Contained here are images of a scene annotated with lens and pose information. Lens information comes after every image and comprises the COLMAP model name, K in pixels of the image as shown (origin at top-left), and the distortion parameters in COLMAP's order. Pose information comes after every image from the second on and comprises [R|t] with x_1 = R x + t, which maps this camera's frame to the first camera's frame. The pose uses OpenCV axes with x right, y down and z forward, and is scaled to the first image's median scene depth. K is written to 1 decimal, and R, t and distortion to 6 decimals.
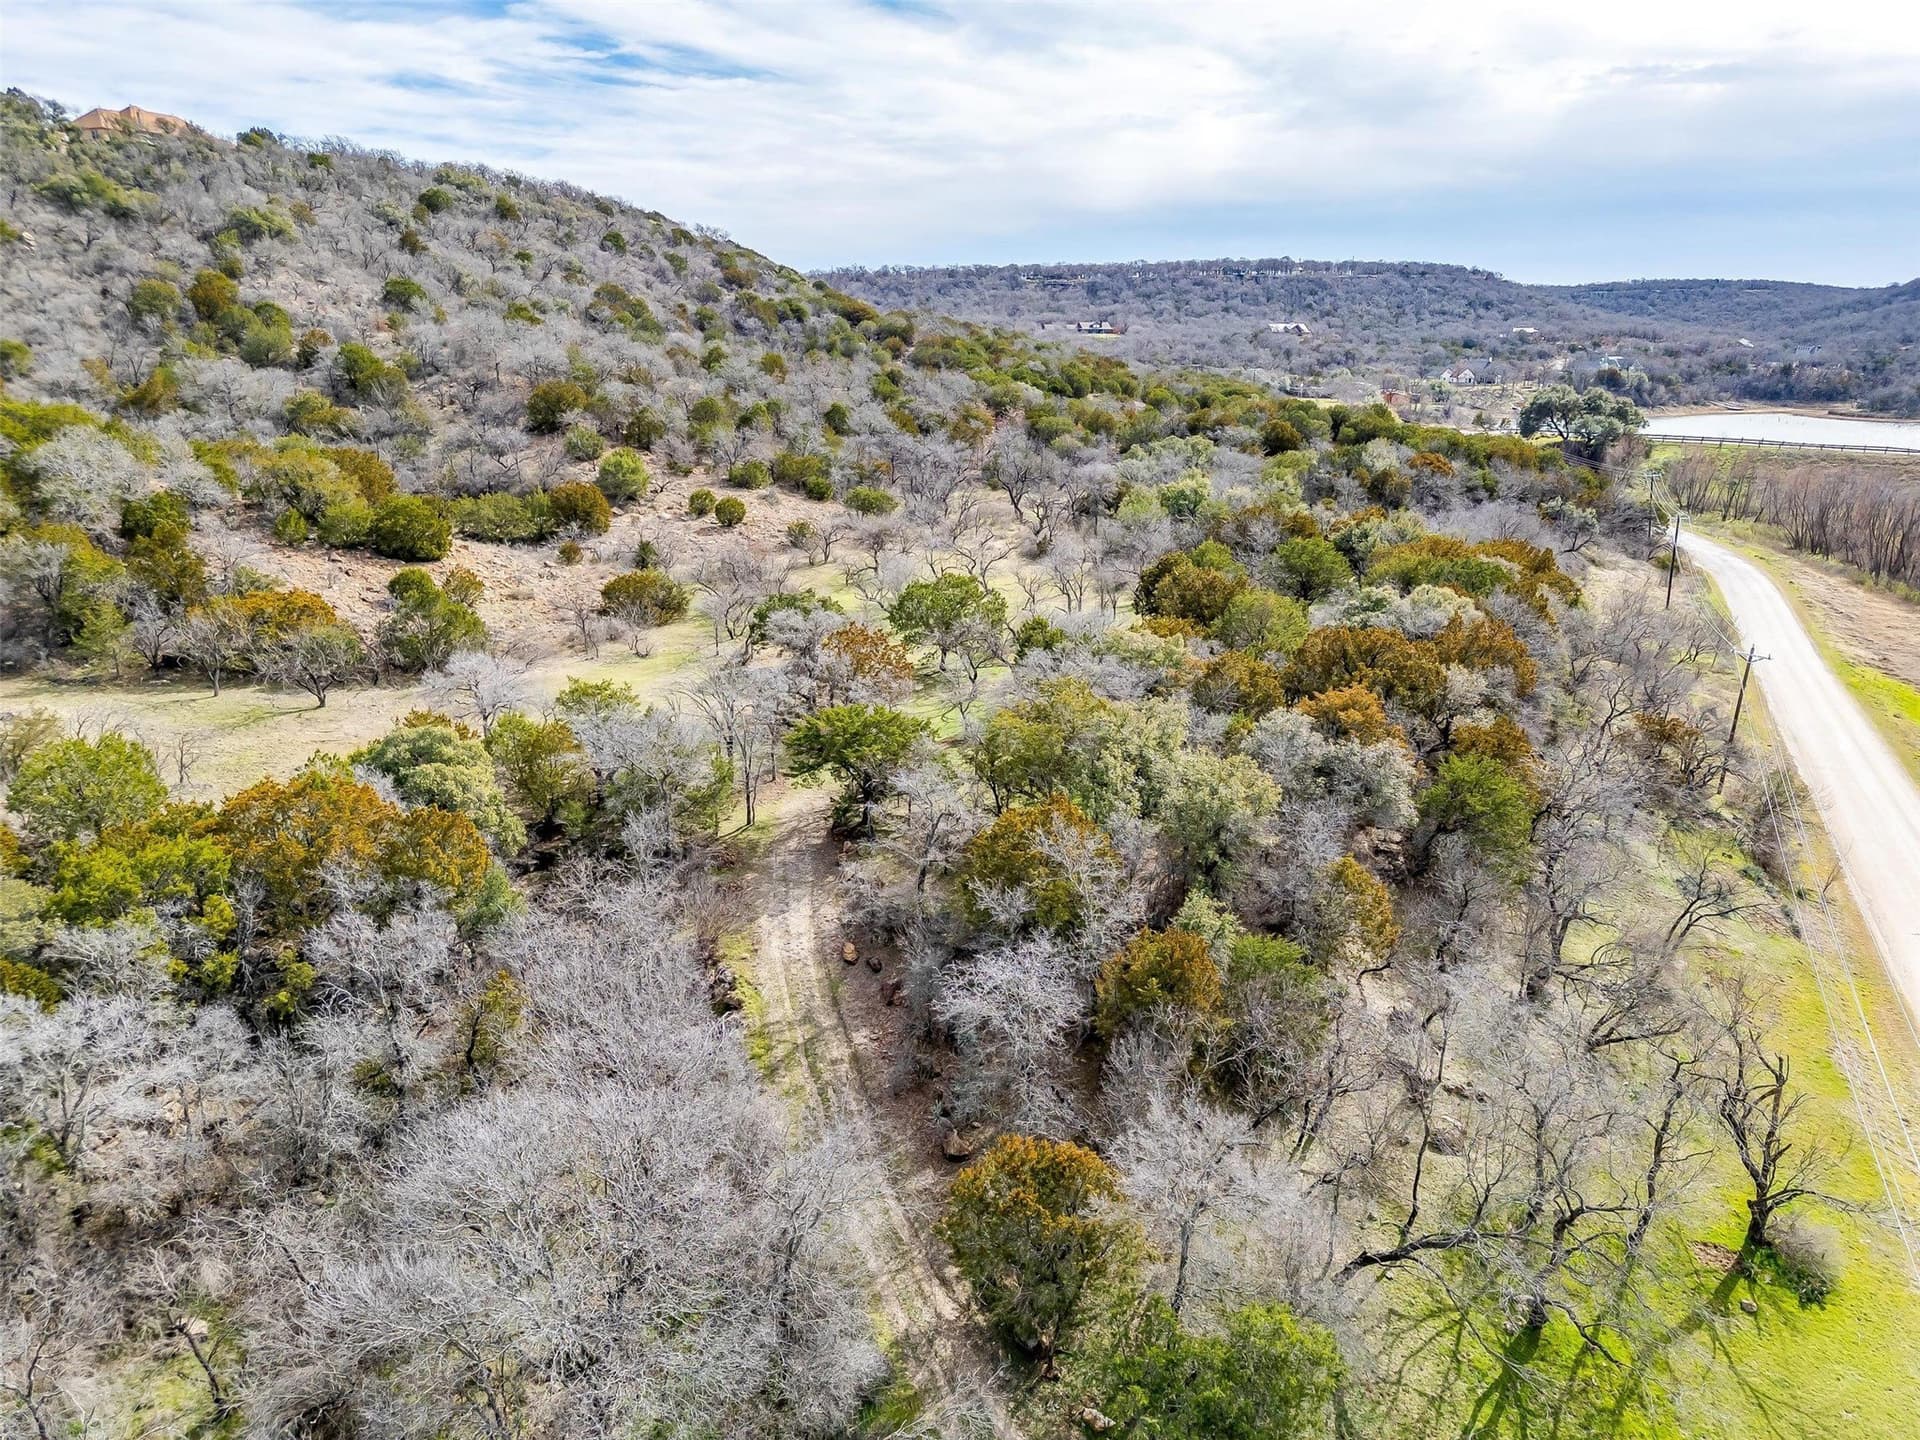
lens RADIAL K [[1369.4, 0, 954.4], [0, 1369.4, 722.6], [0, 0, 1]] dist [0.069672, -0.063337]
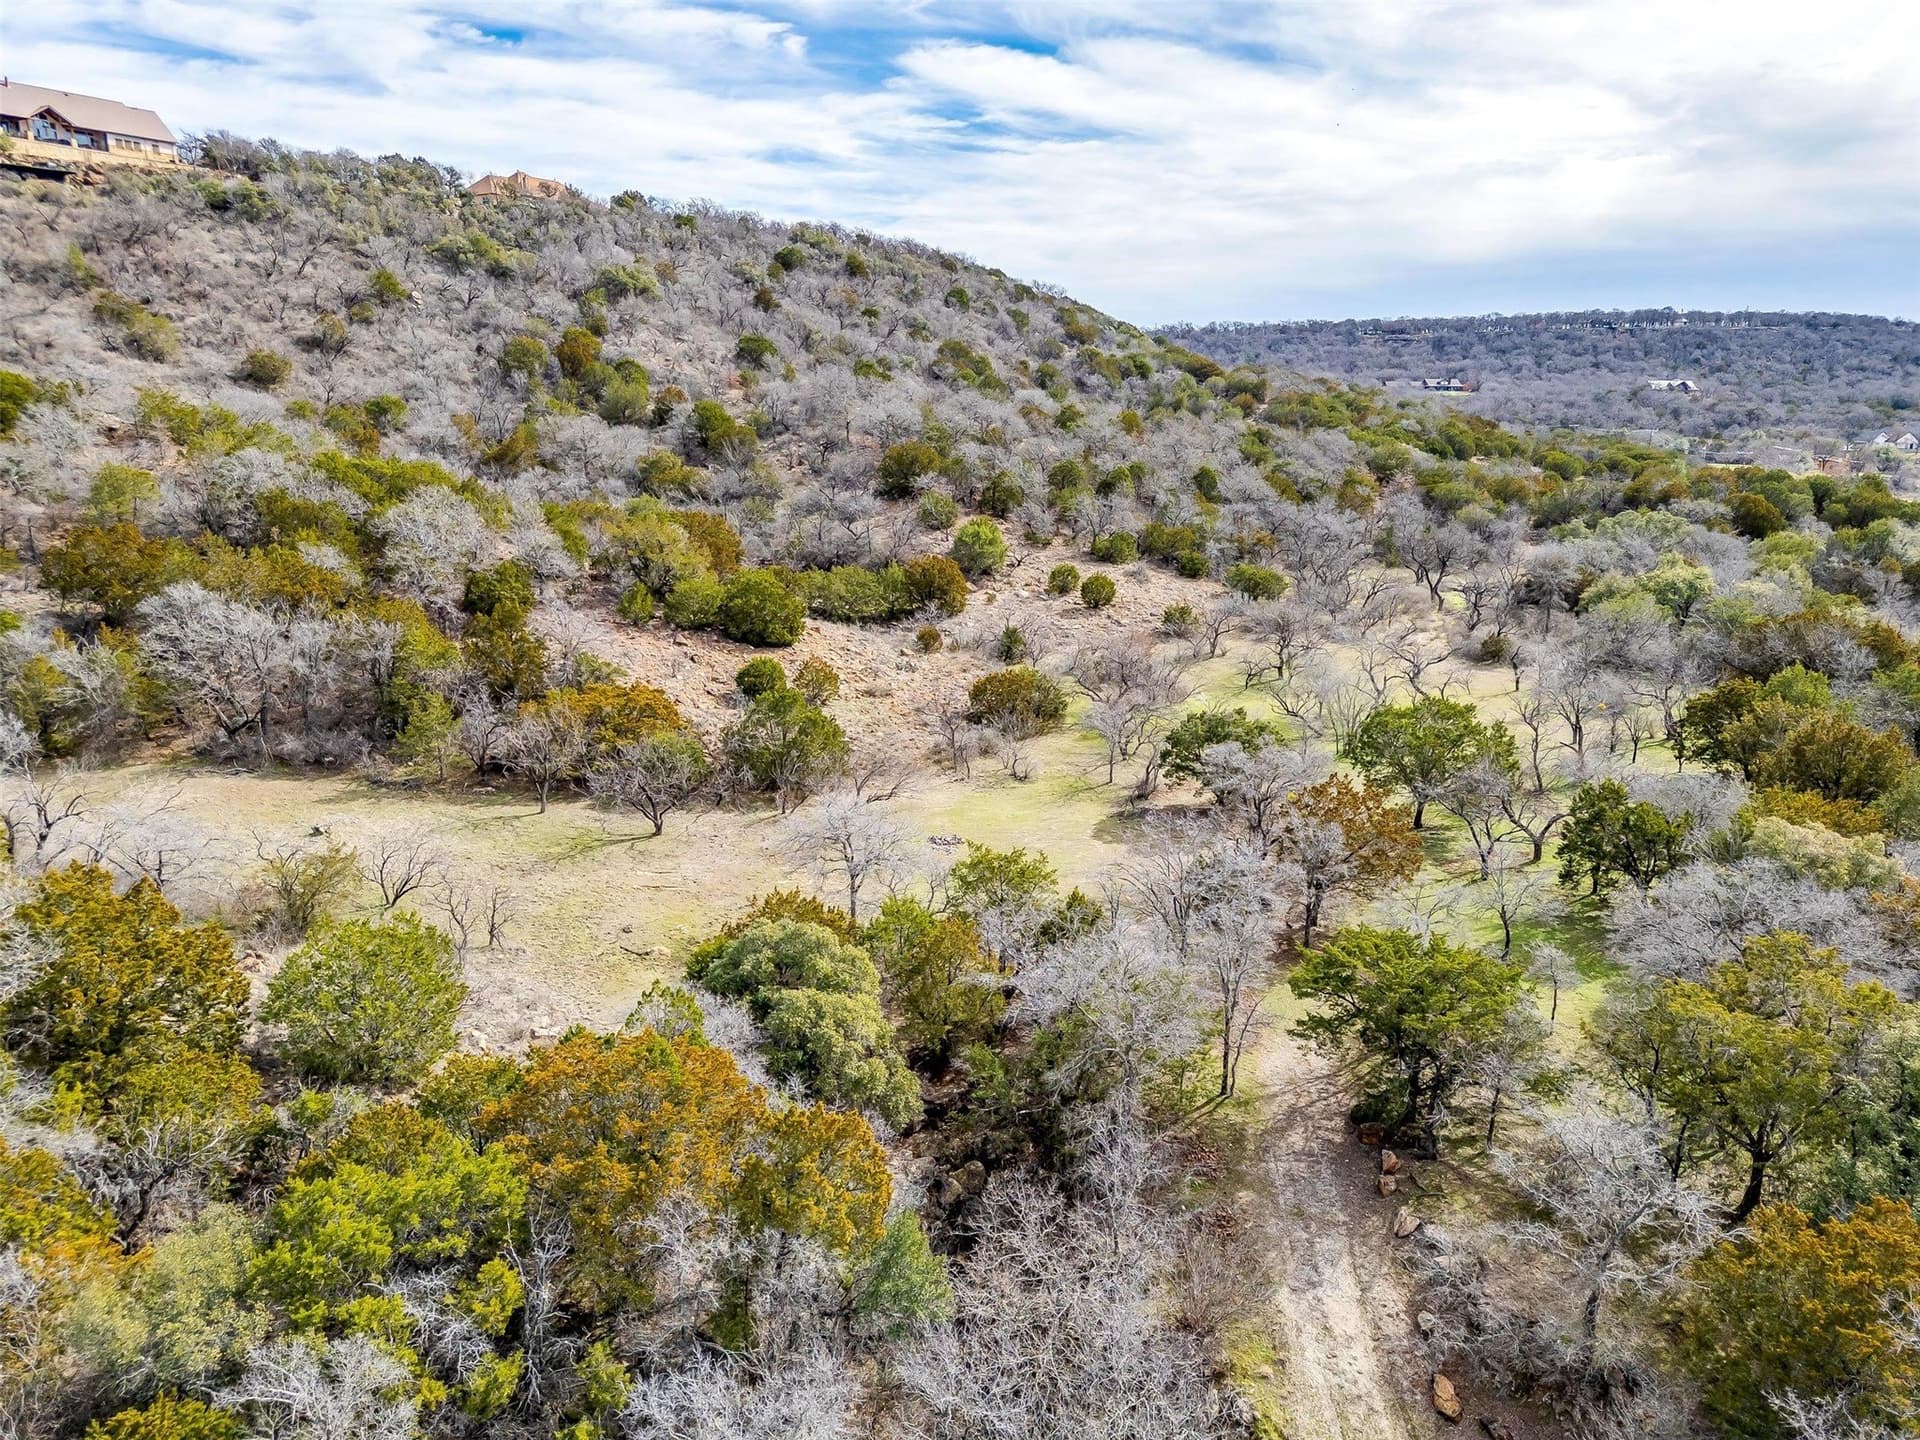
lens RADIAL K [[1369.4, 0, 946.3], [0, 1369.4, 723.0], [0, 0, 1]] dist [0.069672, -0.063337]
pose [[0.975852, 0.055507, -0.211262, -0.049967], [-0.063718, 0.997447, -0.032255, -0.025986], [0.208932, 0.044937, 0.976897, 0.097815]]
